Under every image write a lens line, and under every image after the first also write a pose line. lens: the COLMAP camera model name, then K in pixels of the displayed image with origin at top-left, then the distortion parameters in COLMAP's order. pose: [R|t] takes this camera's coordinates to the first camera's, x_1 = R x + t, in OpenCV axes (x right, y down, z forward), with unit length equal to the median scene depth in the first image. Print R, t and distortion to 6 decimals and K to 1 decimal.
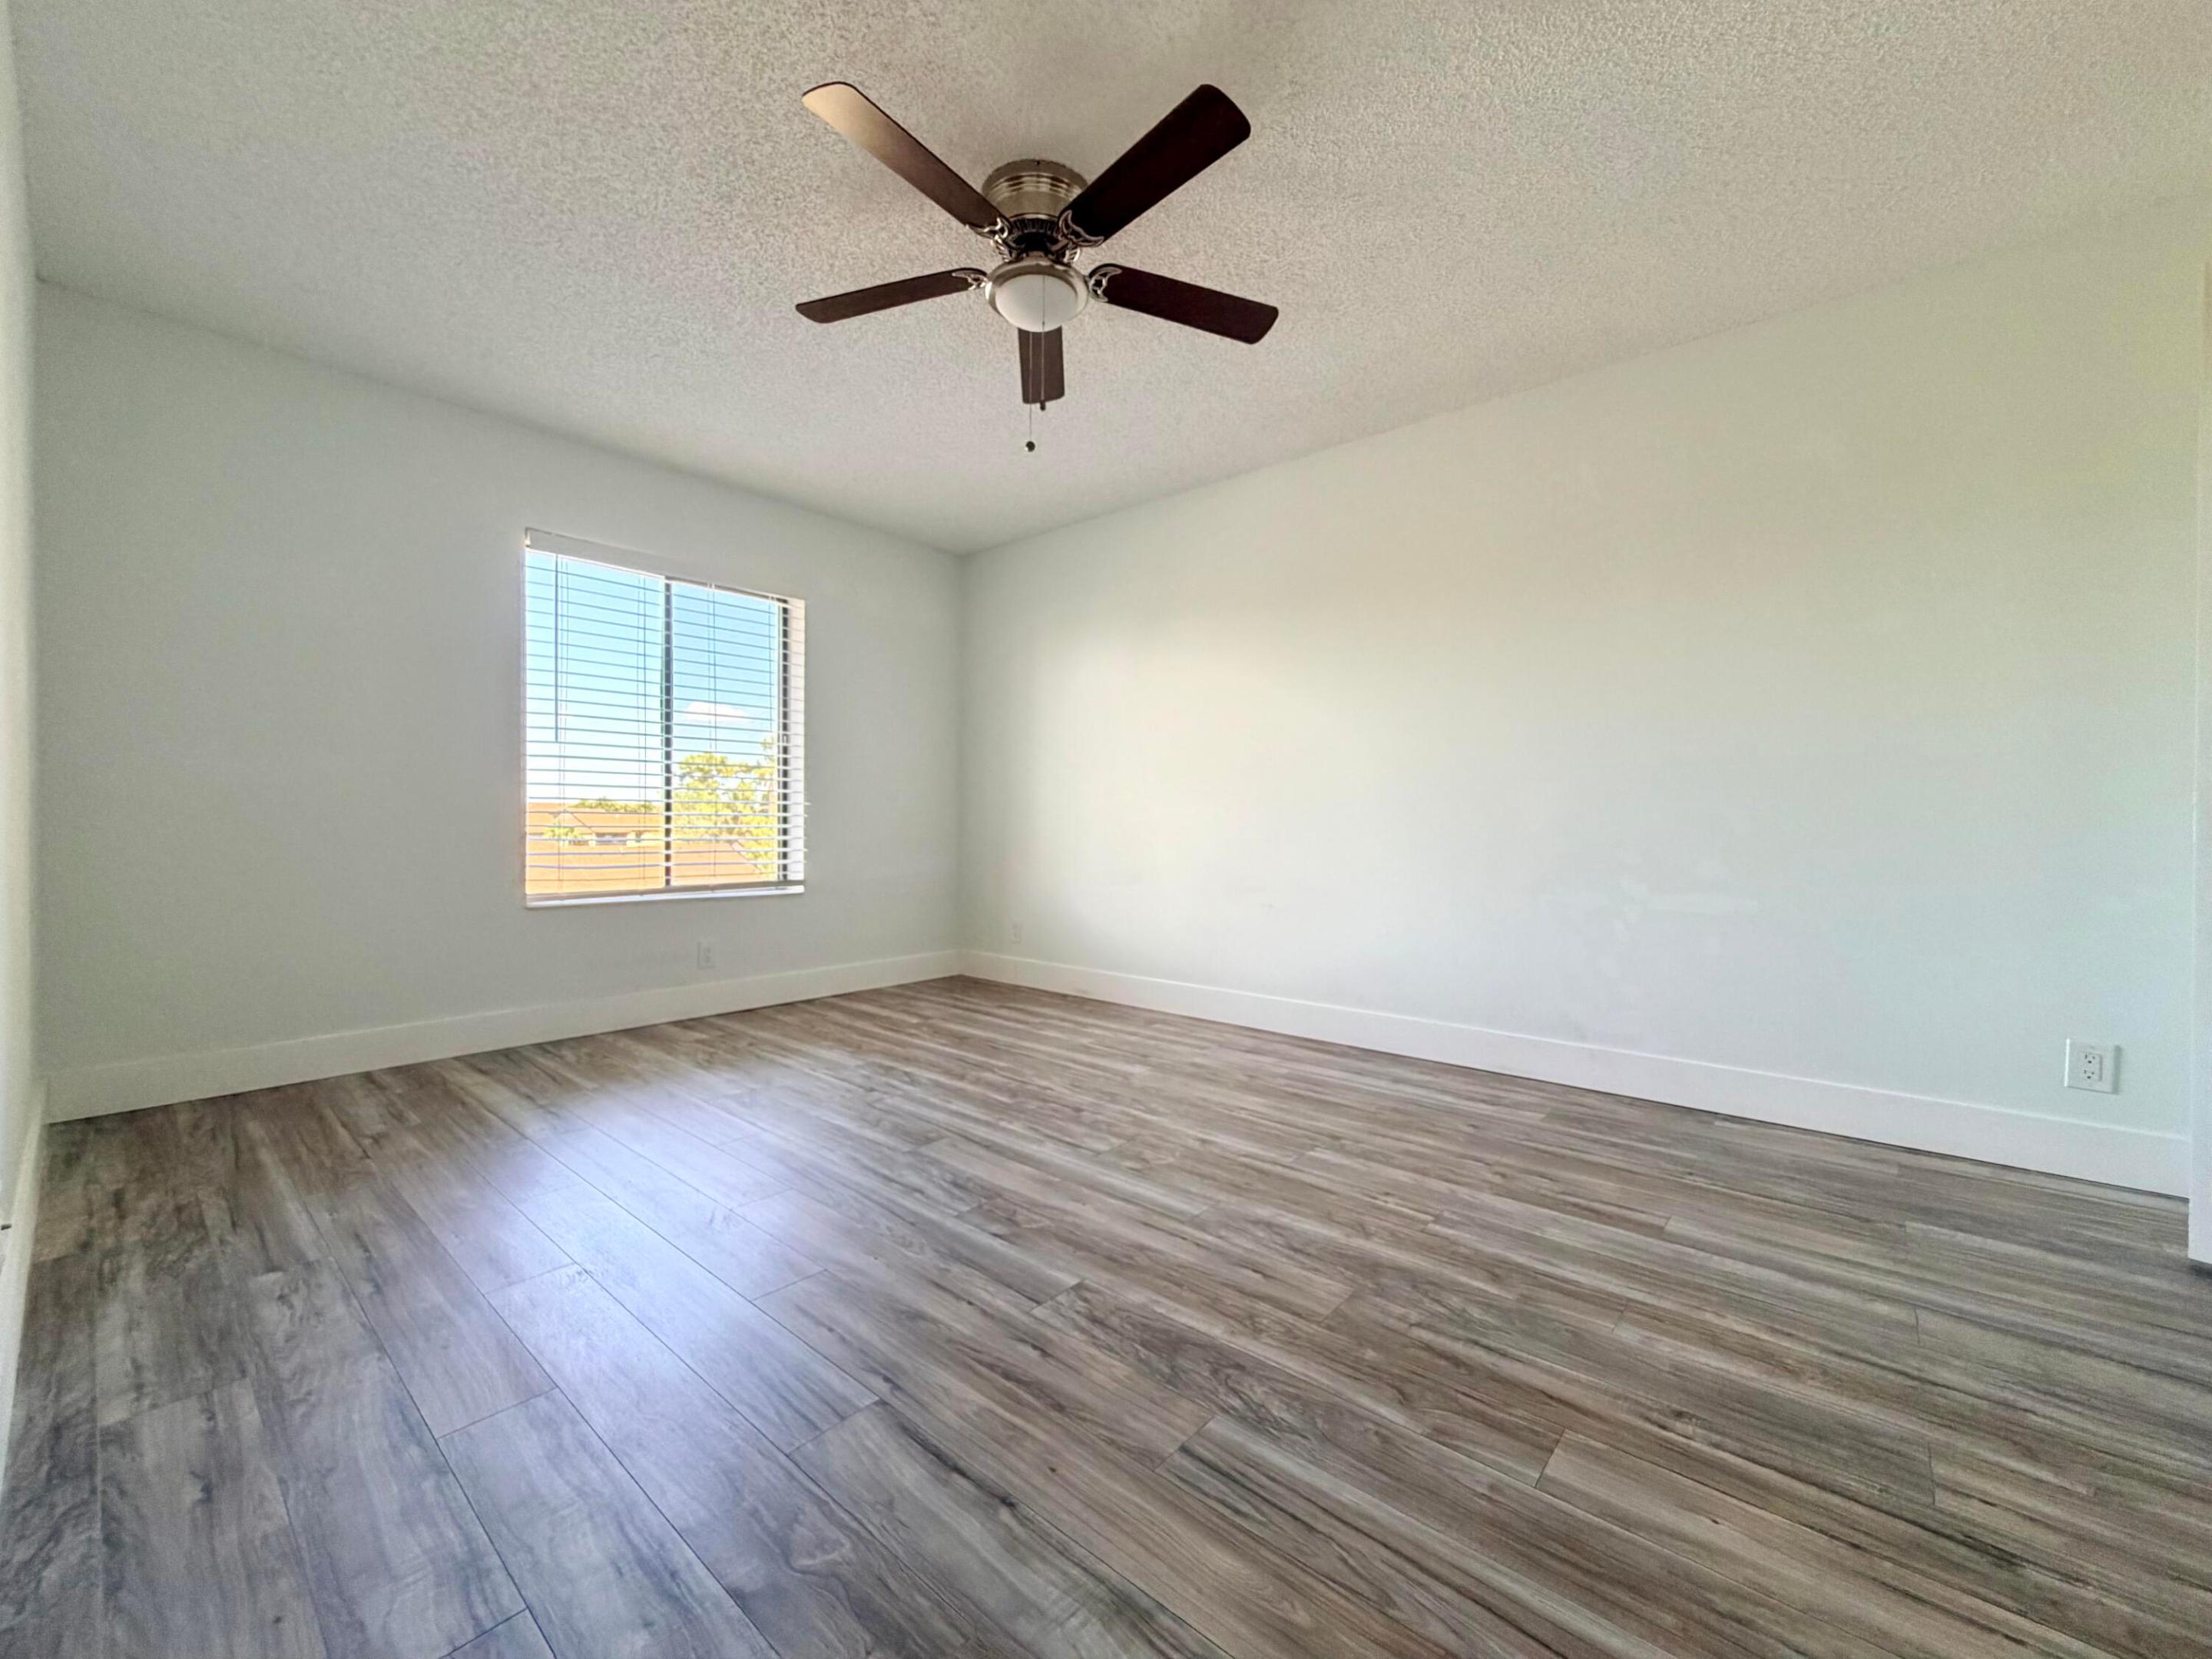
lens RADIAL K [[881.5, 0, 1098.4], [0, 881.5, 831.3], [0, 0, 1]] dist [0.002594, 0.000099]
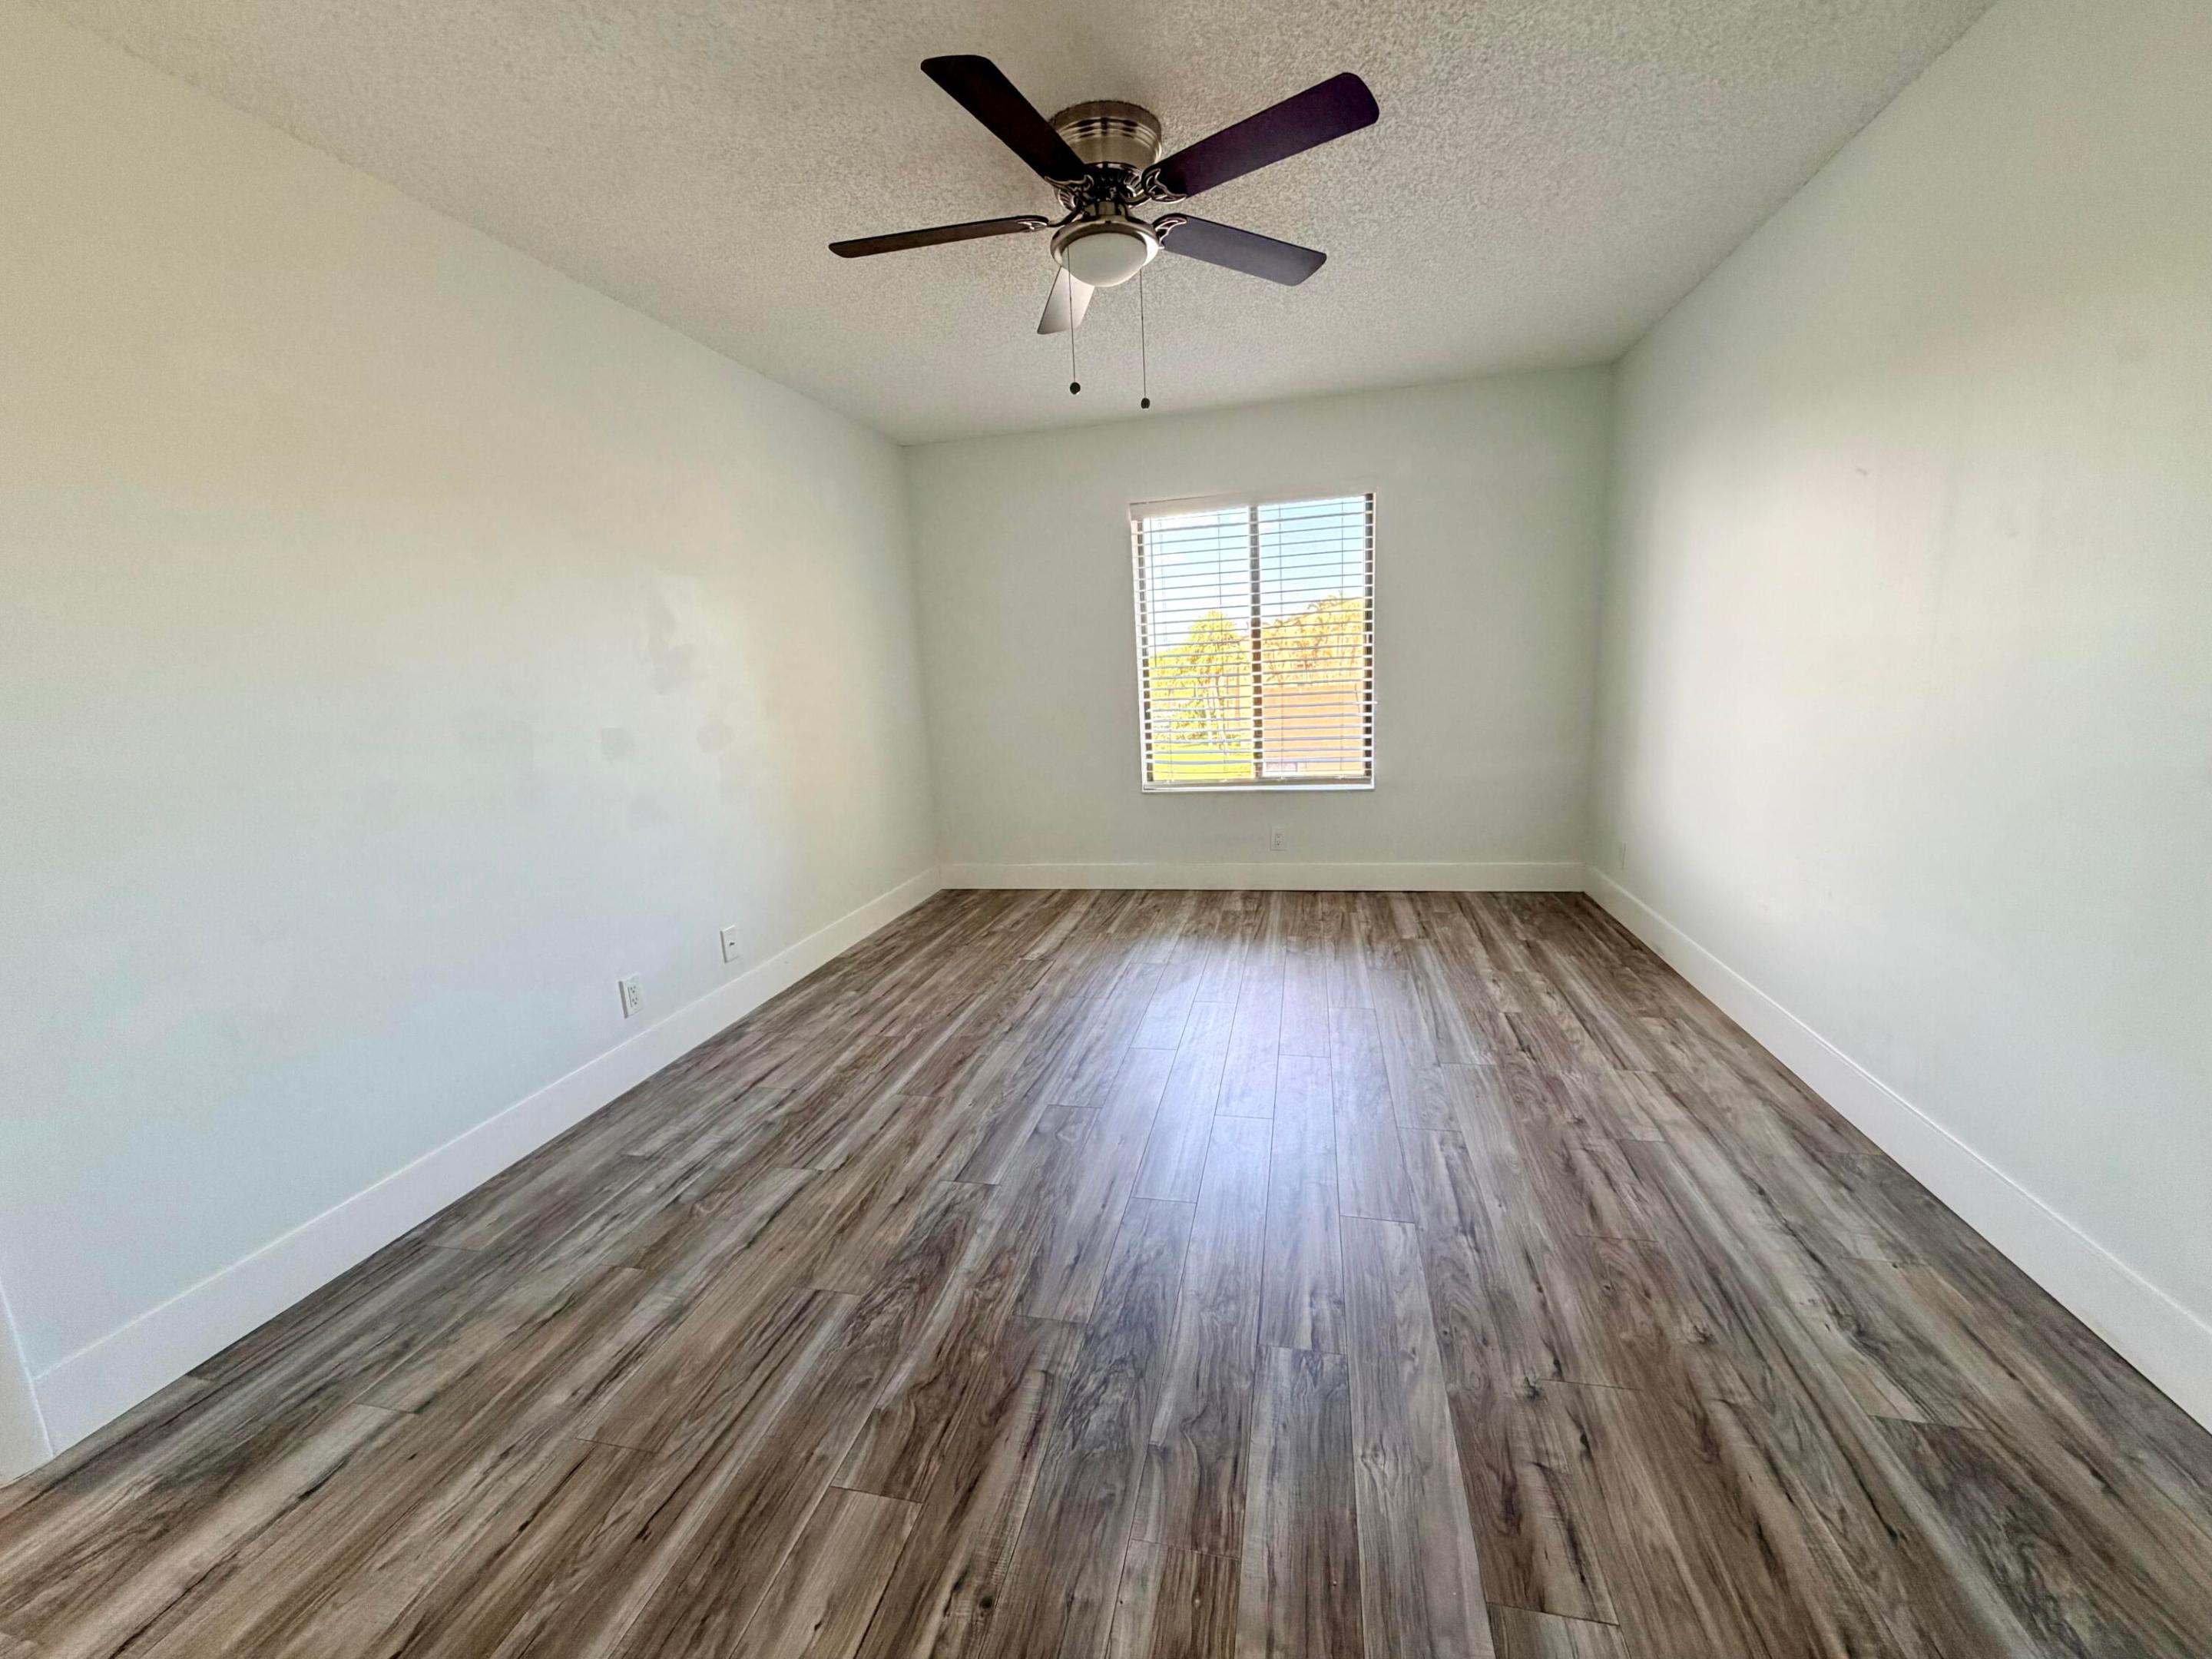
lens RADIAL K [[881.5, 0, 1098.4], [0, 881.5, 831.3], [0, 0, 1]] dist [0.002594, 0.000099]
pose [[0.468028, 0.130634, -0.874005, 0.943286], [0.050275, 0.983476, 0.173918, -0.171407], [0.882282, -0.125339, 0.453727, 0.540945]]
